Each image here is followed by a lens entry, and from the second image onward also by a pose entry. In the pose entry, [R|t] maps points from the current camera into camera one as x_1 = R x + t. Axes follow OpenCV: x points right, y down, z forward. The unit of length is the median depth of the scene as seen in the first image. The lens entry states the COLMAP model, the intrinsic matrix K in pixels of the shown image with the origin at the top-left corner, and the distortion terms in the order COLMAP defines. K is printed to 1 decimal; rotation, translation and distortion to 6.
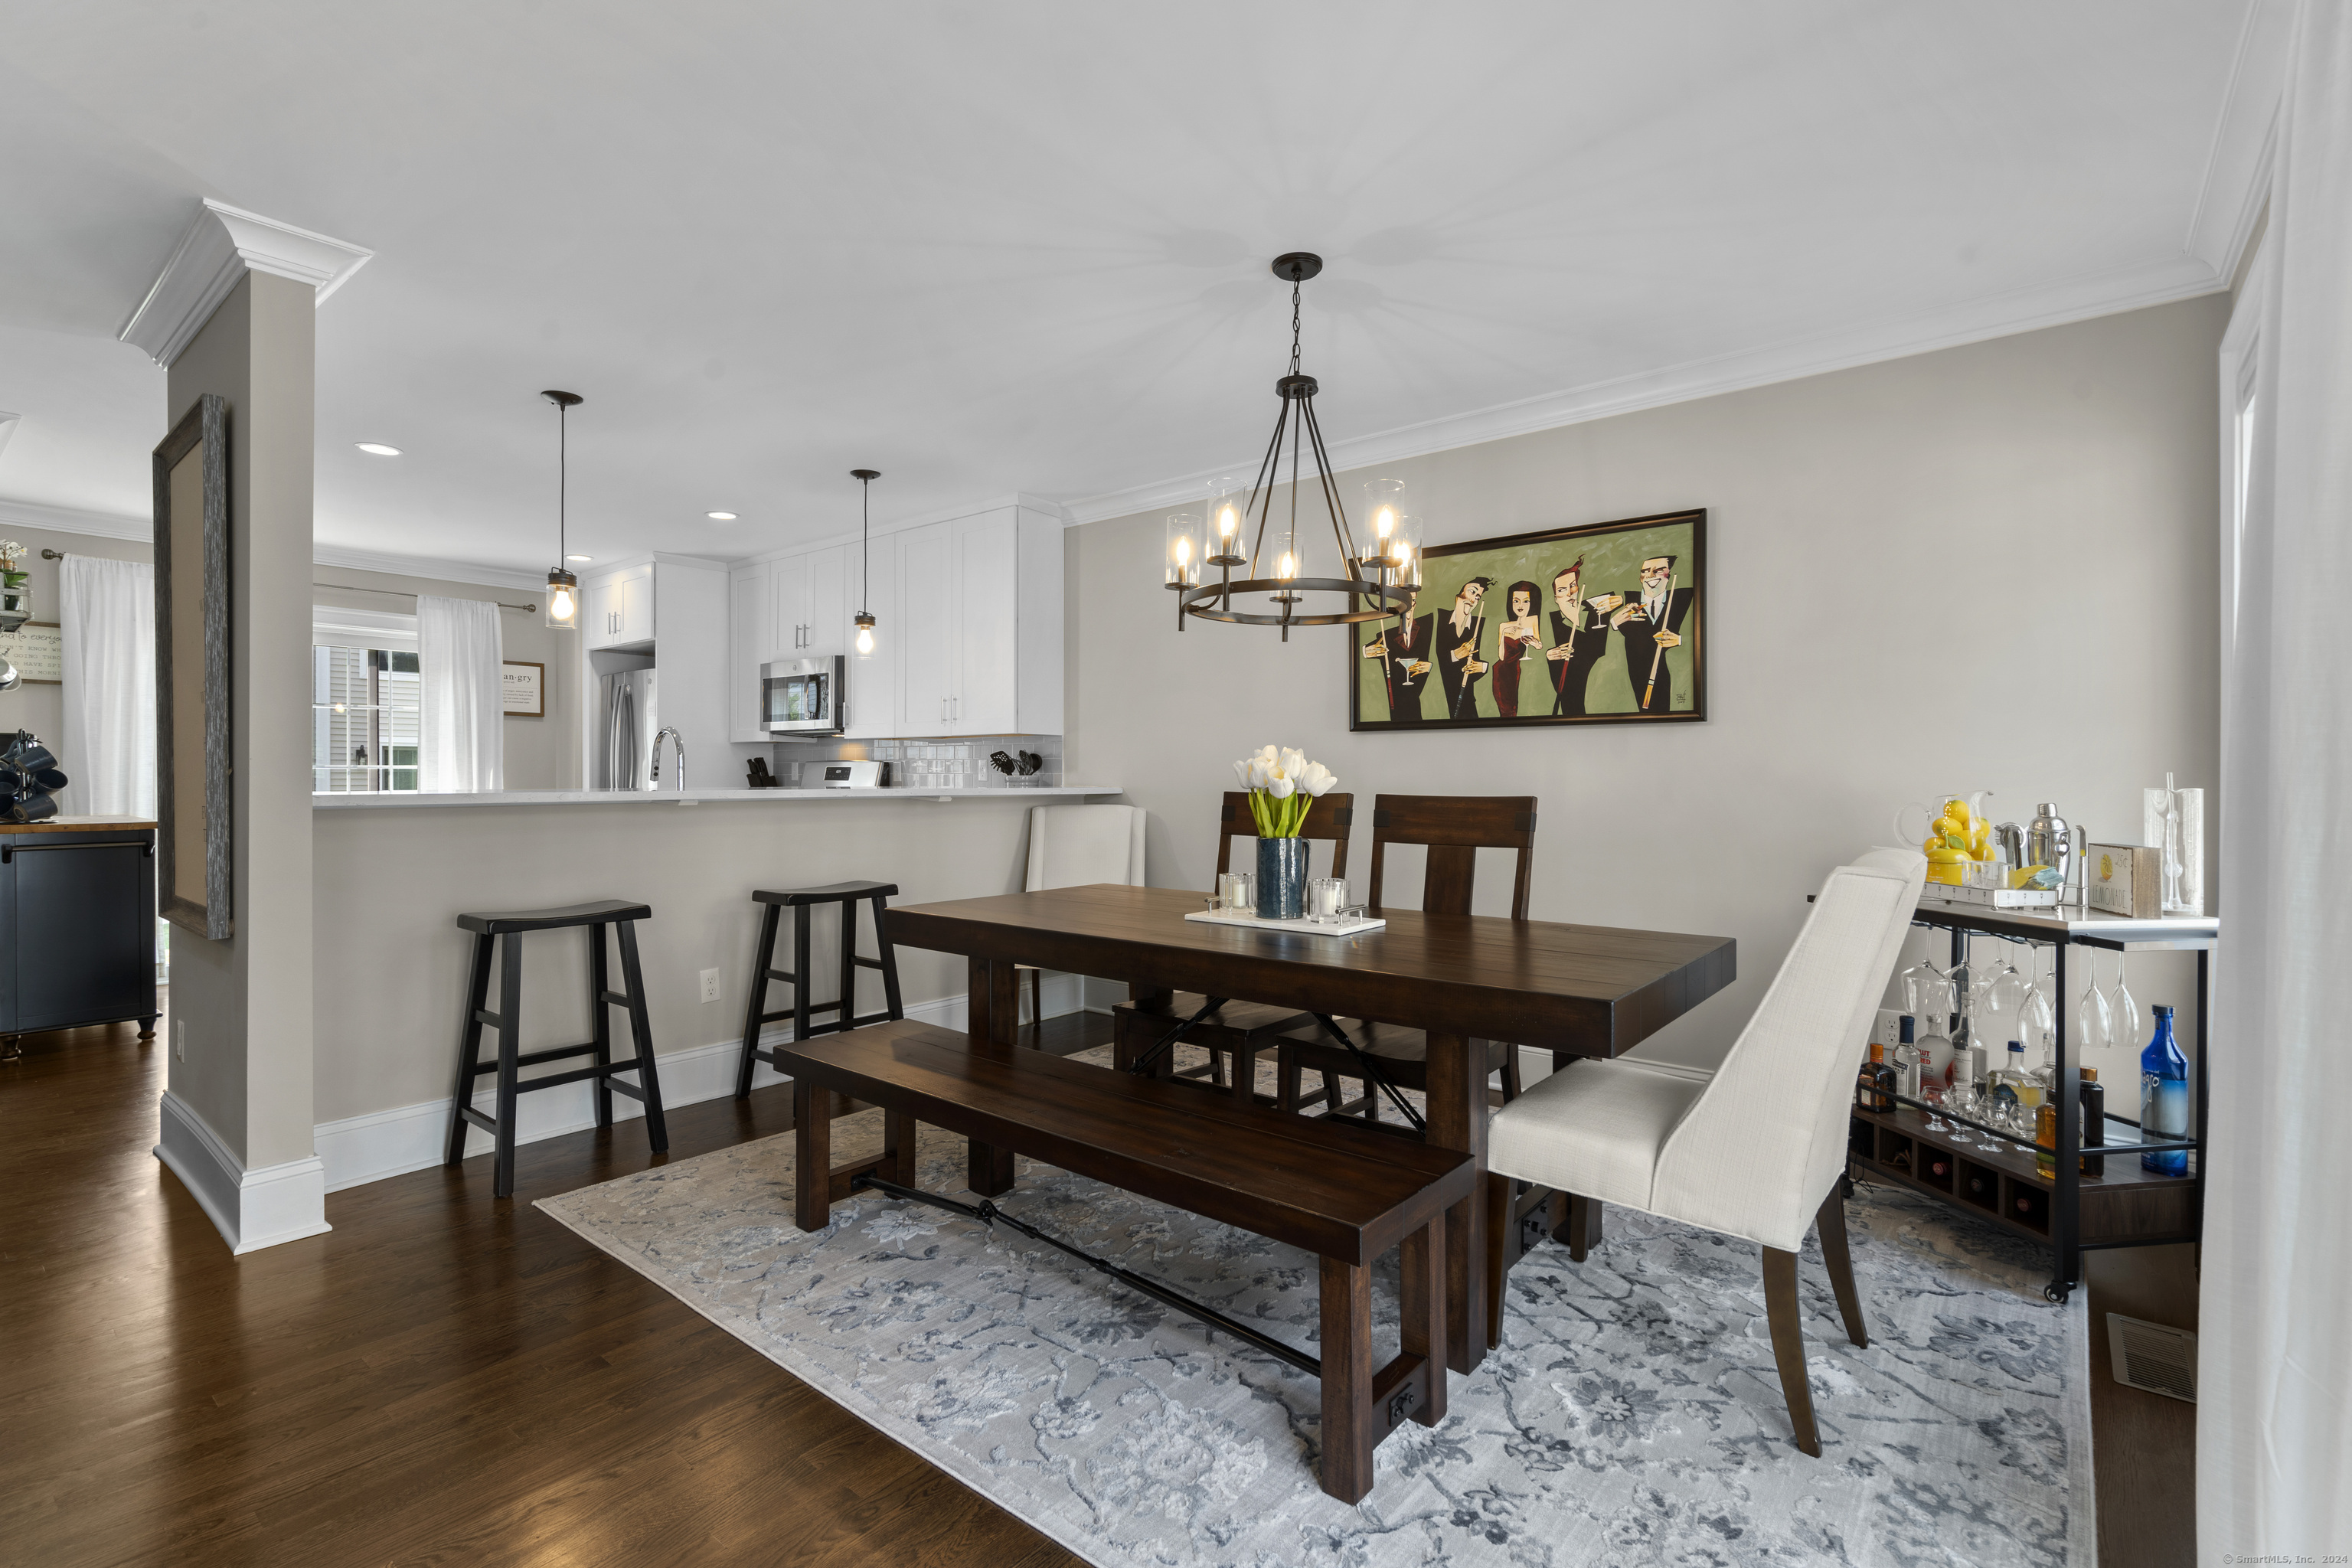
lens RADIAL K [[1079.9, 0, 1167.2], [0, 1079.9, 784.6], [0, 0, 1]] dist [-0.007896, 0.004472]
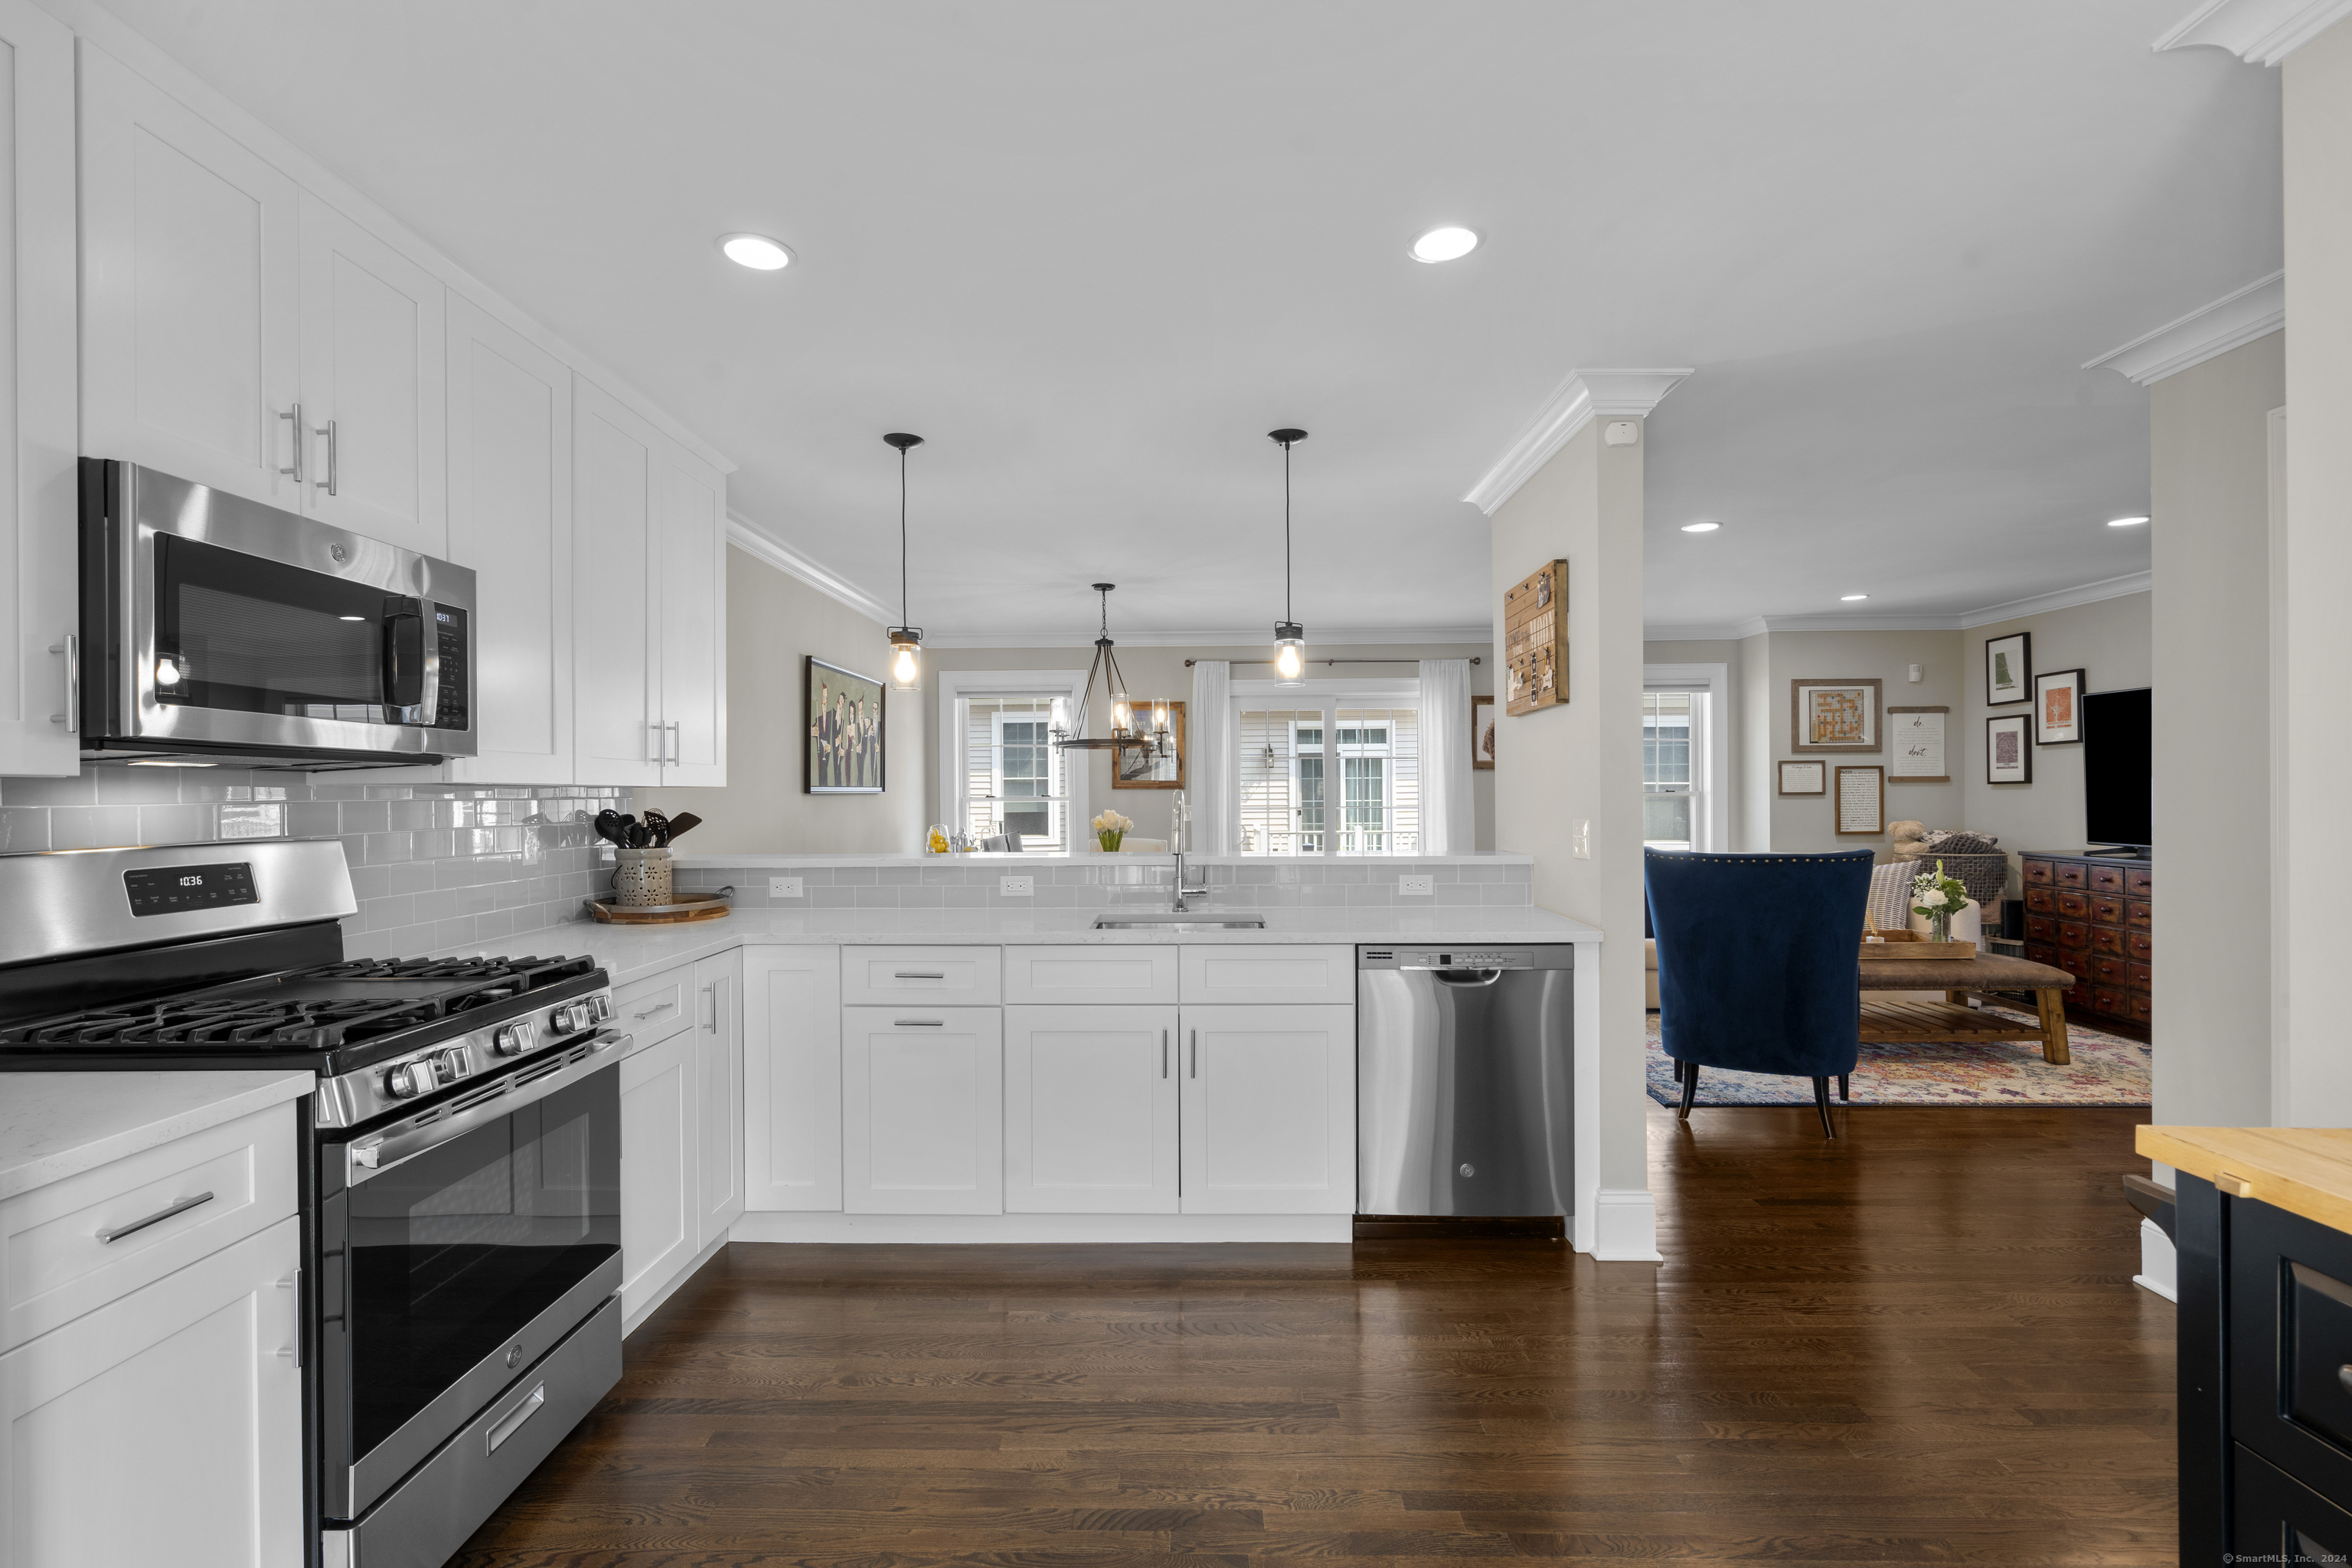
lens RADIAL K [[1079.9, 0, 1162.6], [0, 1079.9, 795.6], [0, 0, 1]] dist [-0.007896, 0.004472]
pose [[-0.615548, -0.002182, 0.788096, -1.197746], [0.010399, 0.999887, 0.010890, -0.062355], [-0.788031, 0.014899, -0.615456, 1.623619]]
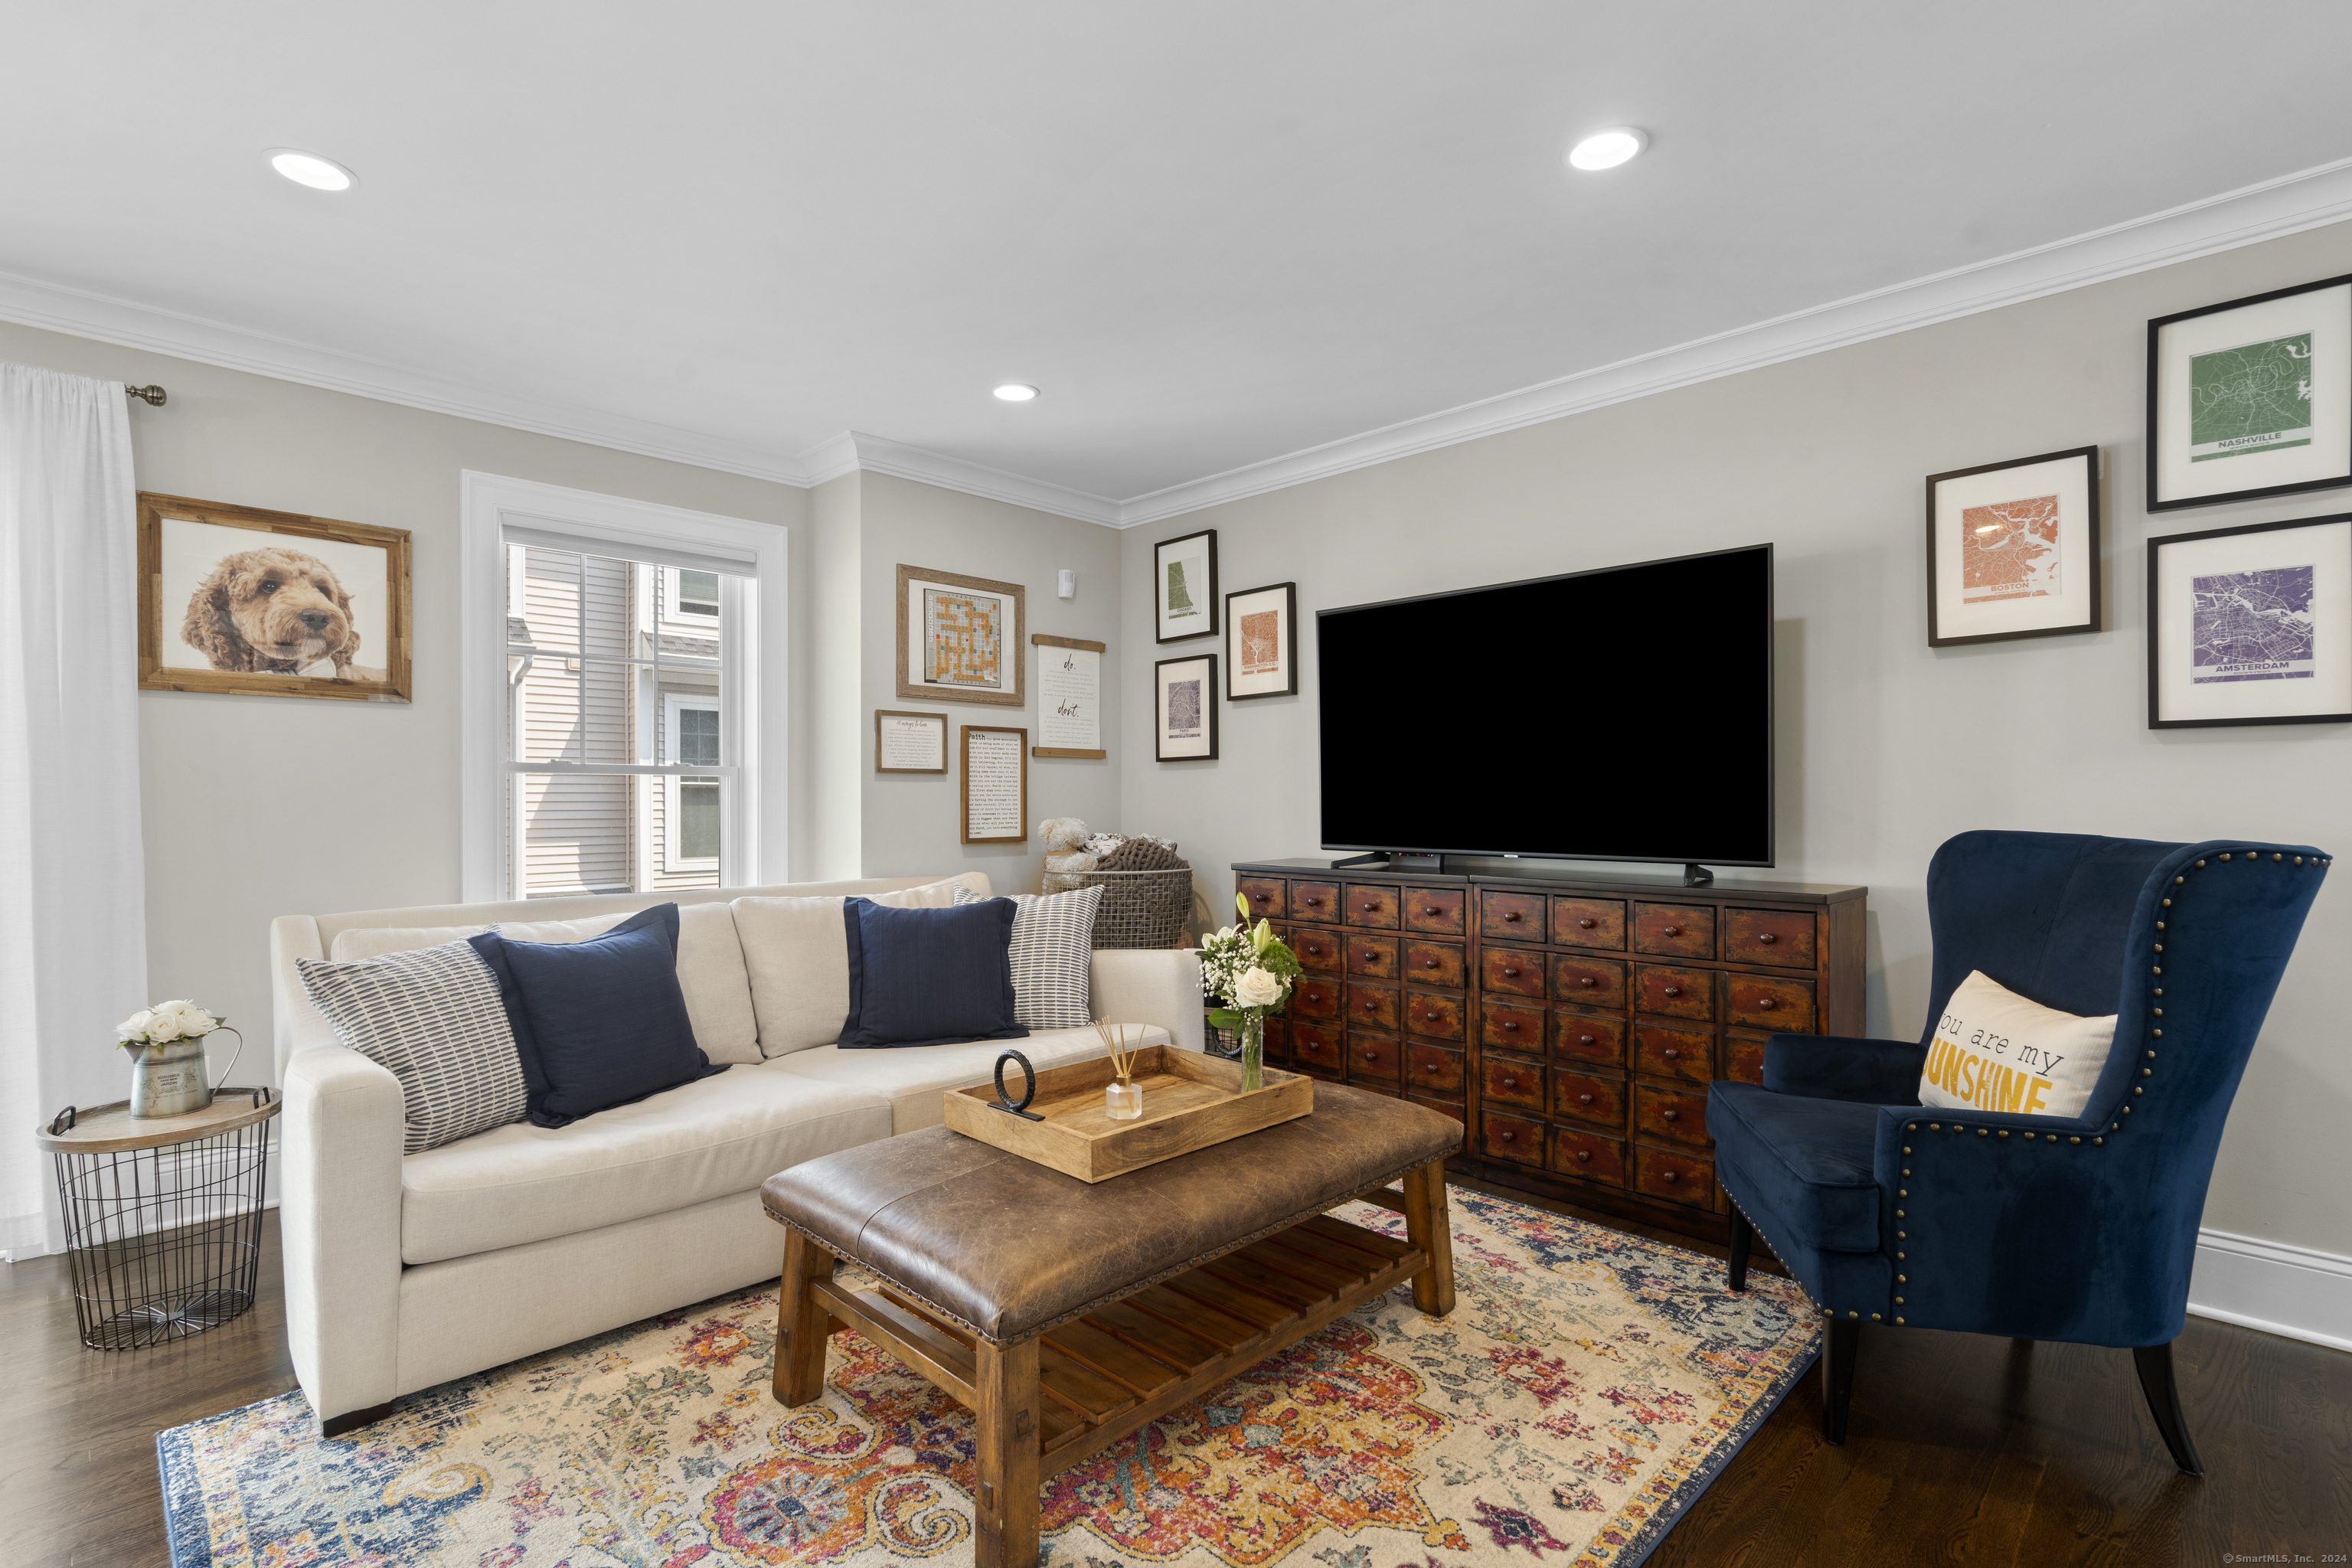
lens RADIAL K [[1120.5, 0, 1161.6], [0, 1120.5, 797.9], [0, 0, 1]] dist [-0.000779, 0.003518]
pose [[-0.995524, -0.001044, 0.094504, -0.737257], [-0.000593, 0.999988, 0.004797, -0.012273], [-0.094508, 0.004720, -0.995513, 0.628066]]
